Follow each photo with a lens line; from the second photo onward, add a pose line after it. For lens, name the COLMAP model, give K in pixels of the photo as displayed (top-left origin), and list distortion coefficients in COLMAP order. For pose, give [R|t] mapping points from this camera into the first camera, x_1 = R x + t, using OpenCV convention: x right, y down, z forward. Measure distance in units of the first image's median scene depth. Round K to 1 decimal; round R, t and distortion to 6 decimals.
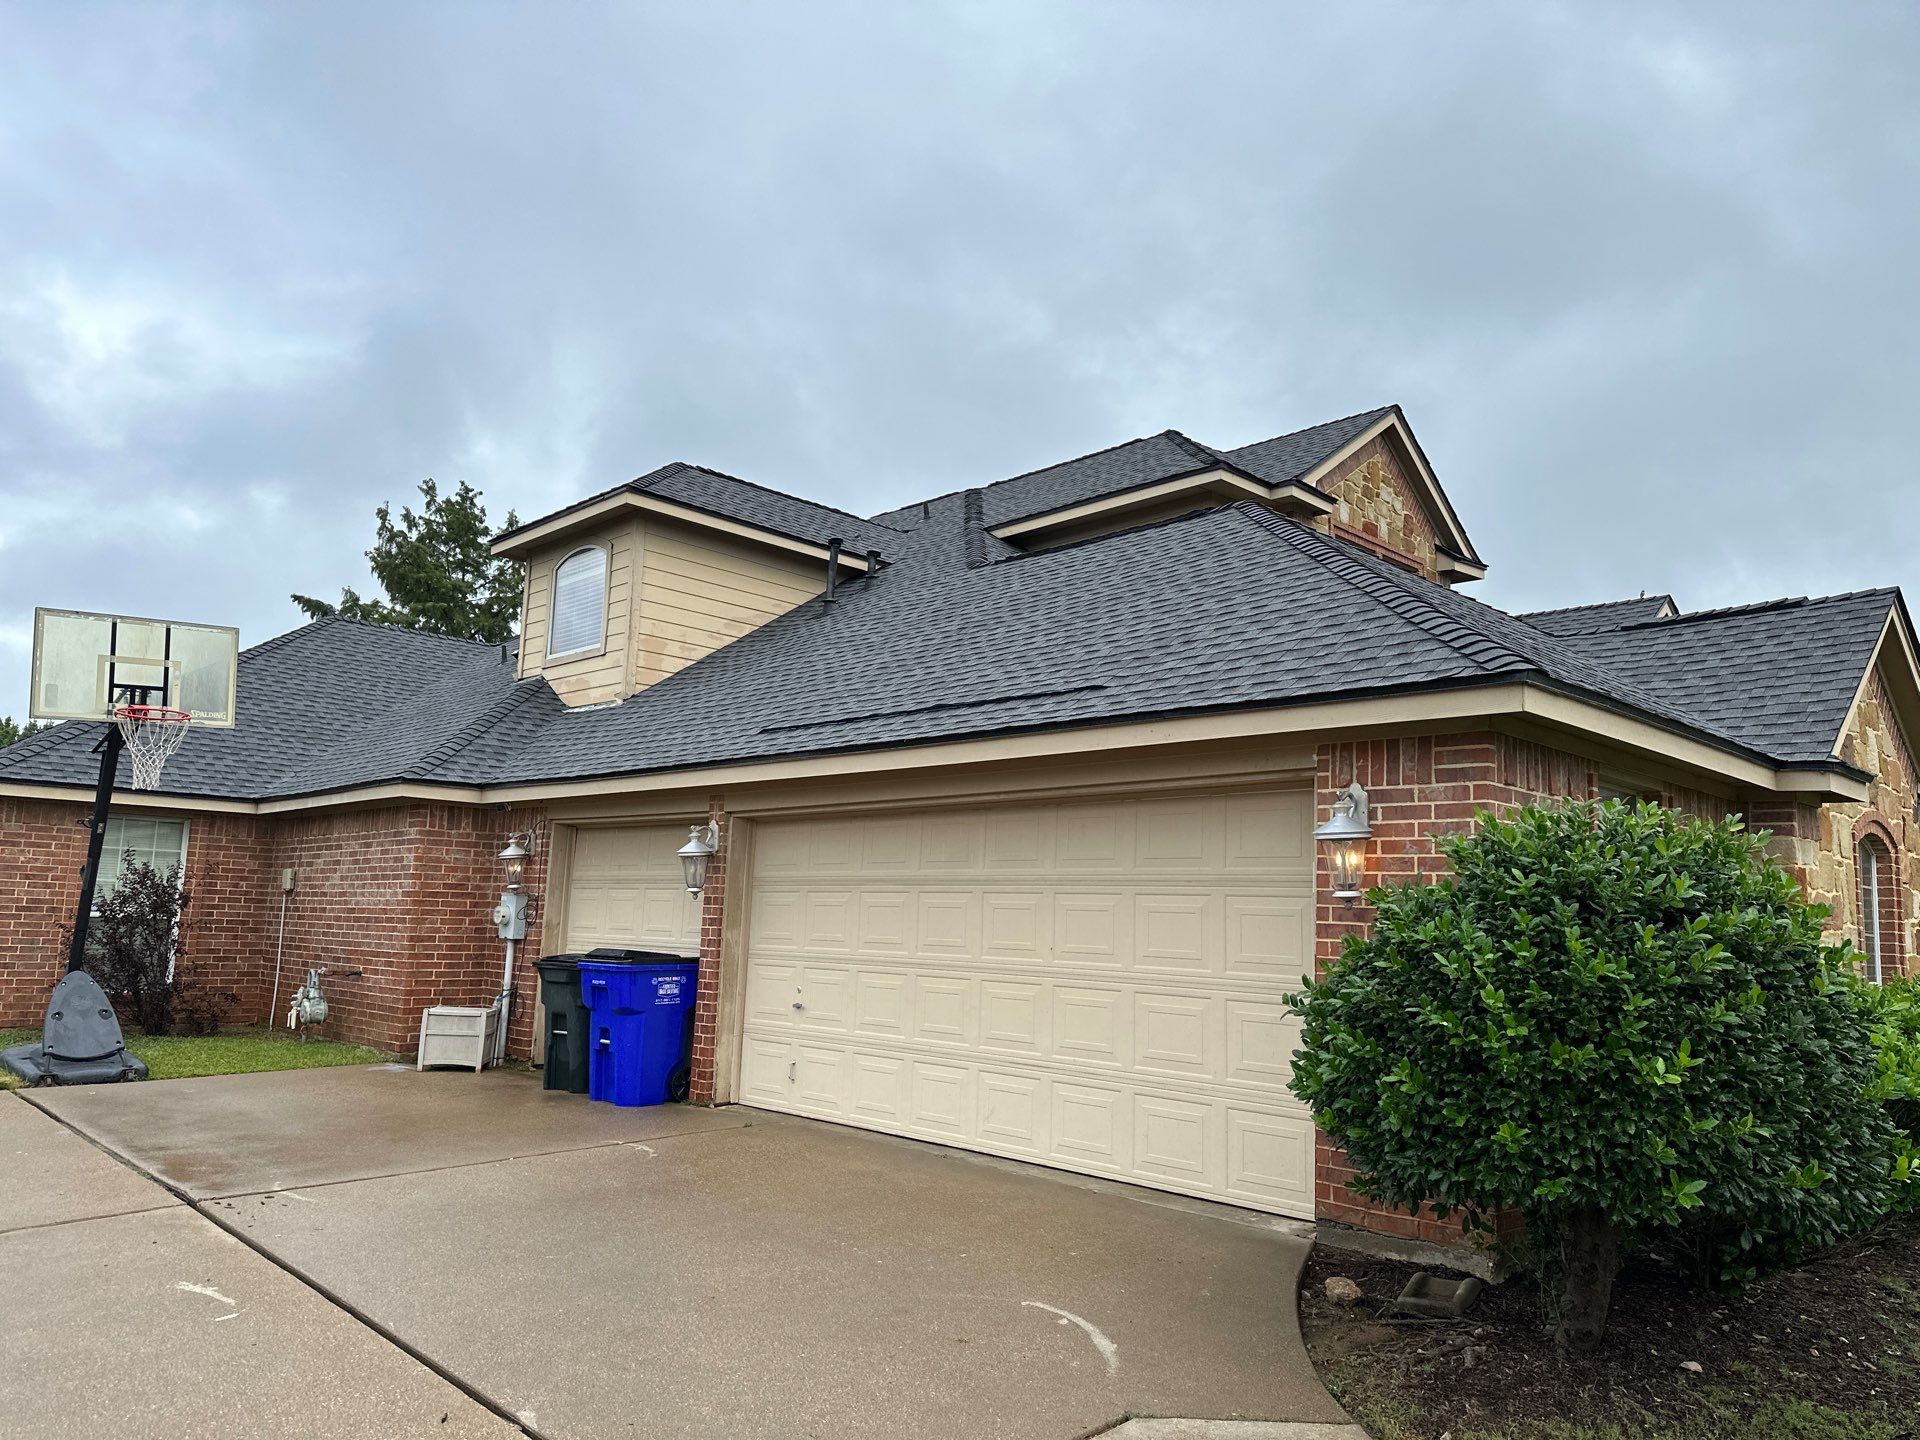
lens RADIAL K [[1342.5, 0, 949.2], [0, 1342.5, 753.6], [0, 0, 1]] dist [0.071671, -0.041568]
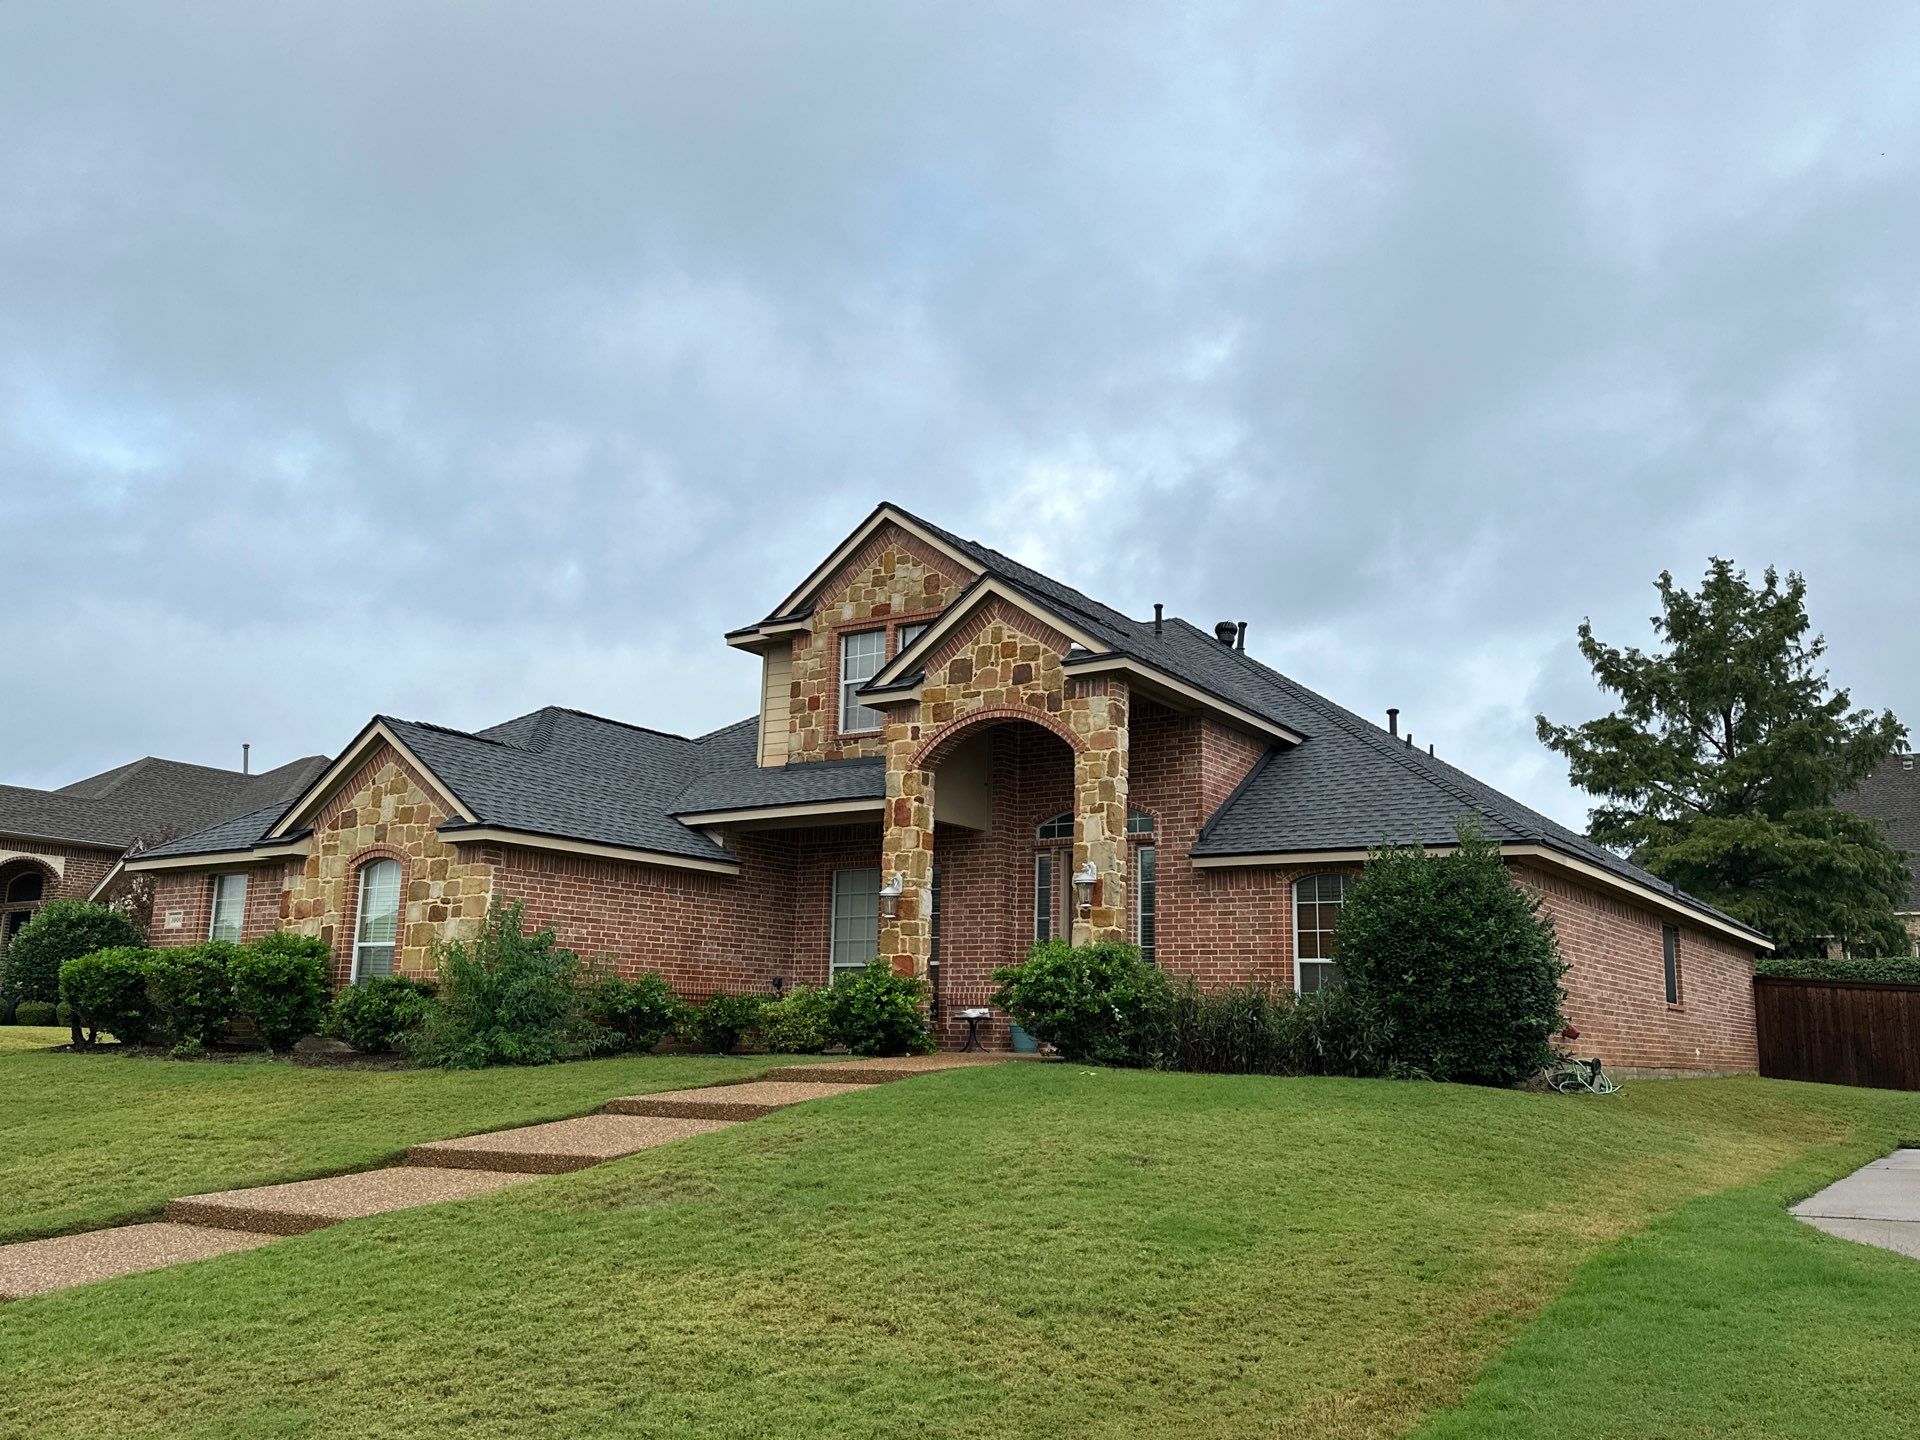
lens RADIAL K [[1595.3, 0, 981.5], [0, 1595.3, 747.5], [0, 0, 1]] dist [0.095313, -0.094232]
pose [[0.222927, -0.213346, -0.951203, 2.016458], [0.115191, 0.974687, -0.191616, 0.288925], [0.968006, -0.066854, 0.241859, 0.887205]]
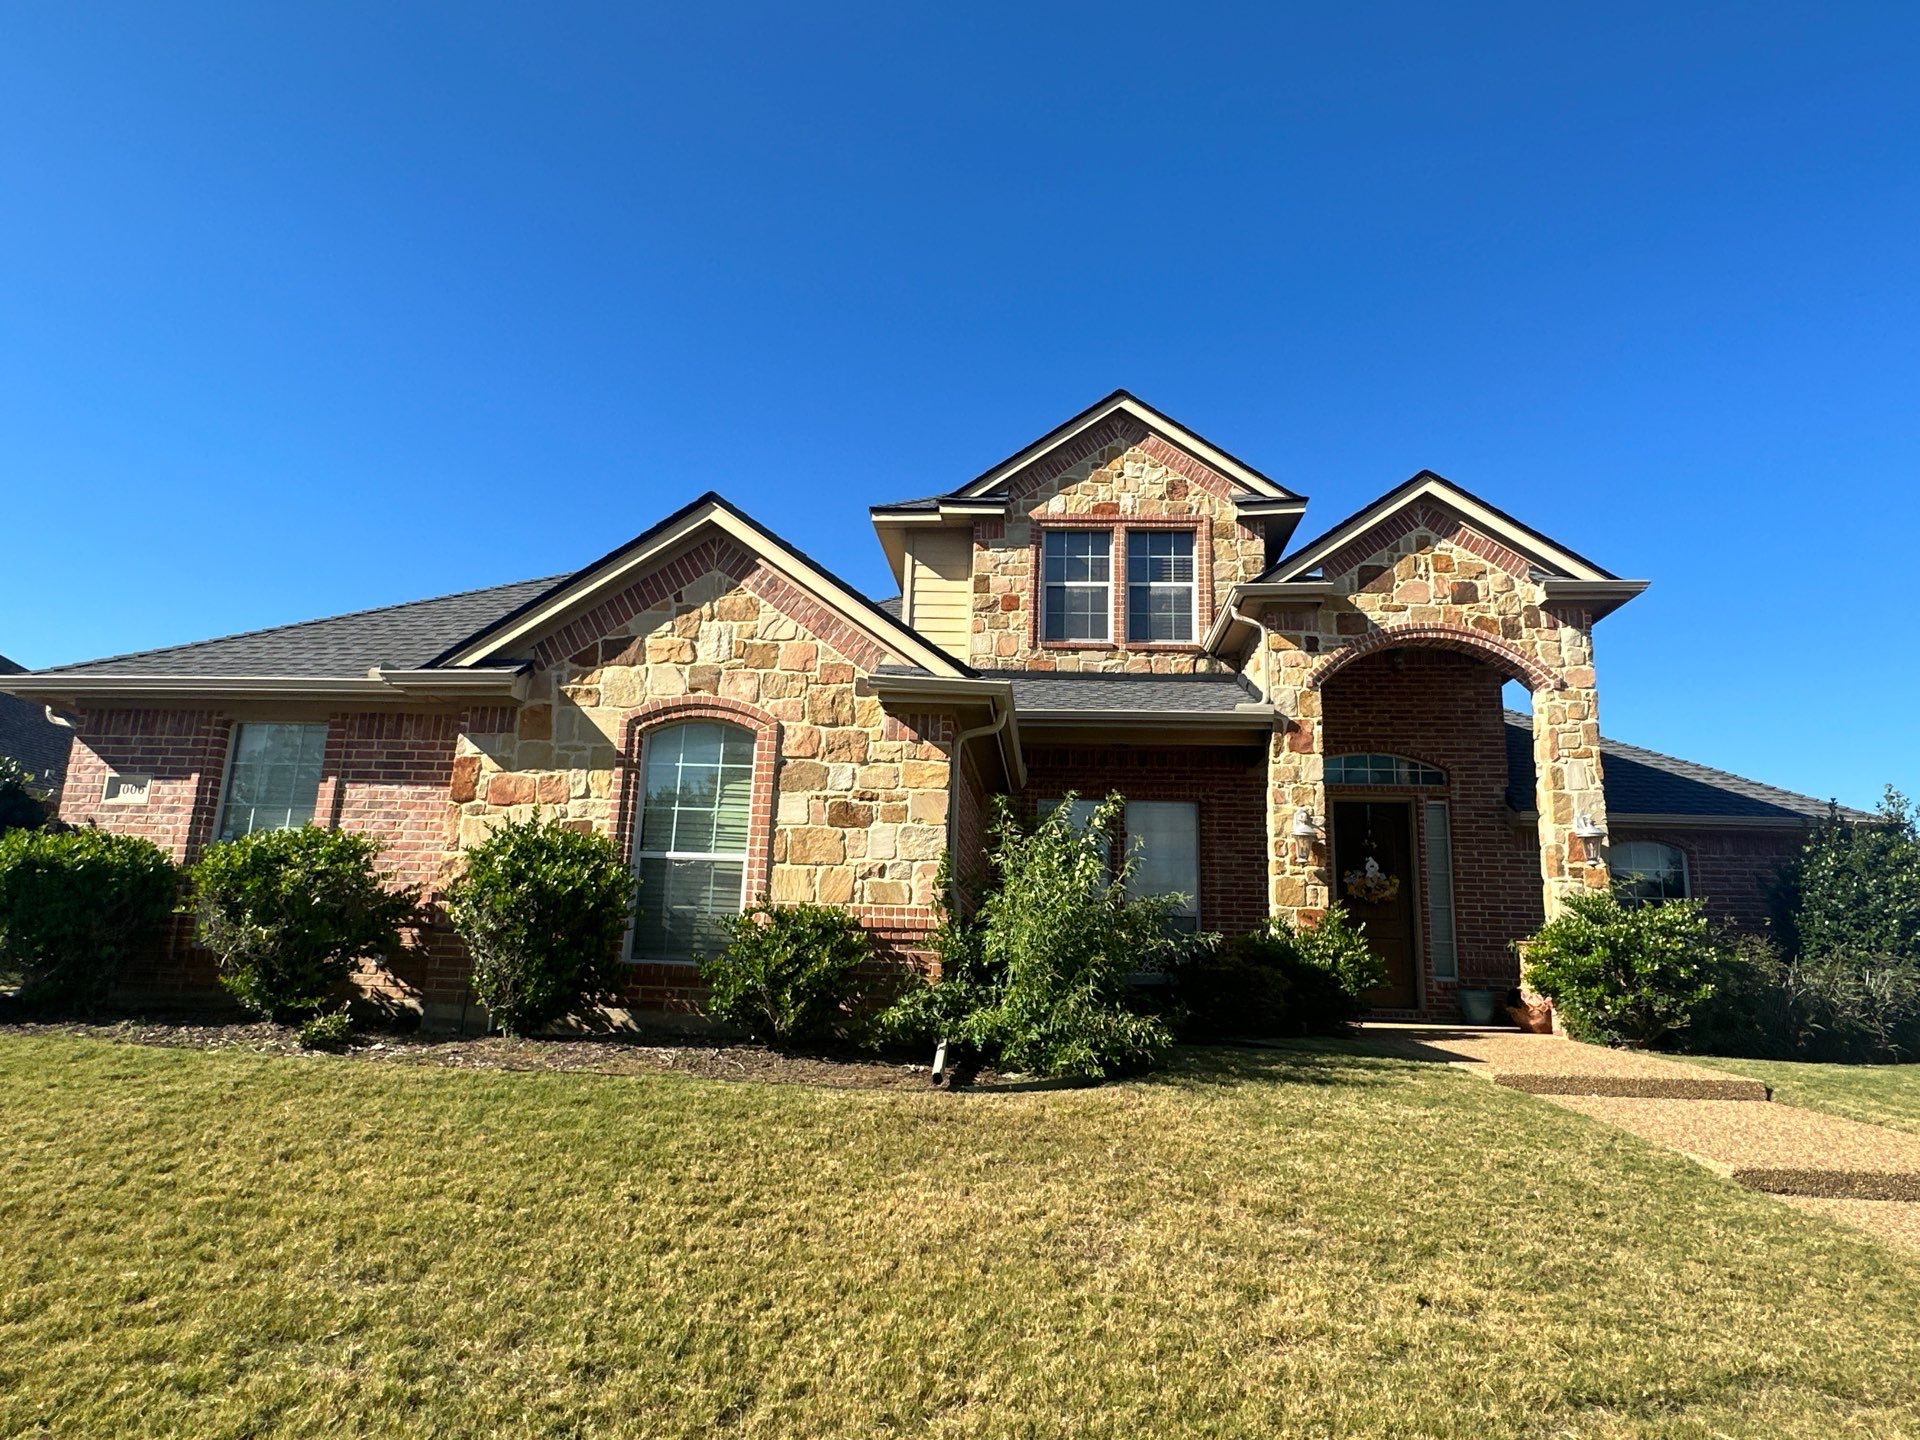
lens RADIAL K [[1154.8, 0, 964.8], [0, 1154.8, 717.7], [0, 0, 1]] dist [-0.003346, 0.001410]
pose [[0.669879, -0.179044, -0.720559, 1.046181], [0.090587, 0.982947, -0.160026, 0.160017], [0.736923, 0.041925, 0.674675, 0.374914]]
